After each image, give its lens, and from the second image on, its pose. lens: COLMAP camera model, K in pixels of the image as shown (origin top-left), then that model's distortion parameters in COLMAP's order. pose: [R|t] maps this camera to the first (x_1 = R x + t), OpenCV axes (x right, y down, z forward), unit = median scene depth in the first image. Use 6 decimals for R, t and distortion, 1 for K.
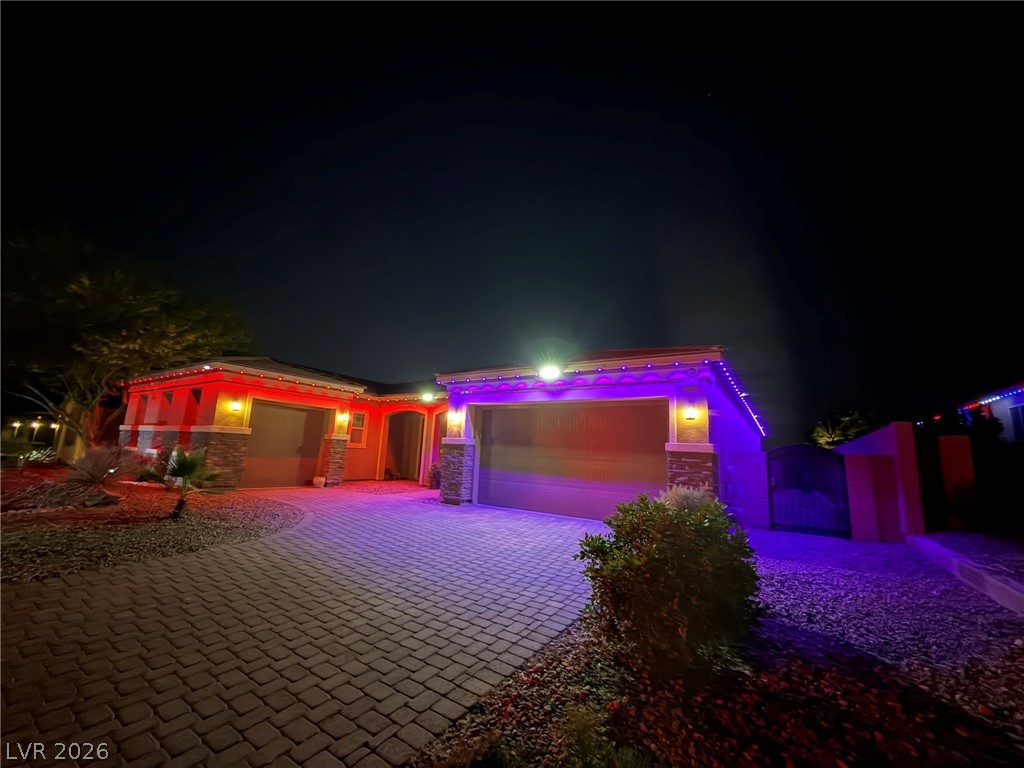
lens RADIAL K [[405.3, 0, 512.0], [0, 405.3, 384.0], [0, 0, 1]] dist [0.000872, 0.000102]
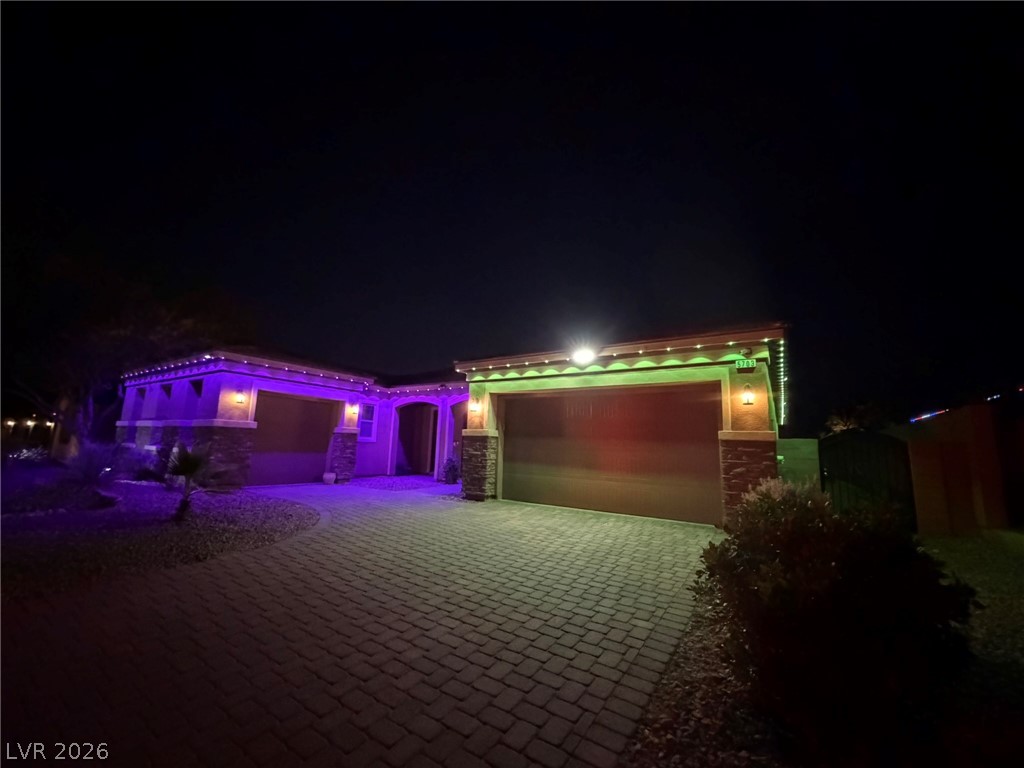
lens RADIAL K [[405.3, 0, 512.0], [0, 405.3, 384.0], [0, 0, 1]] dist [0.000872, 0.000102]
pose [[0.999920, -0.012262, 0.003037, -0.082400], [0.012209, 0.999784, 0.016808, 0.019229], [-0.003242, -0.016769, 0.999854, 0.095451]]
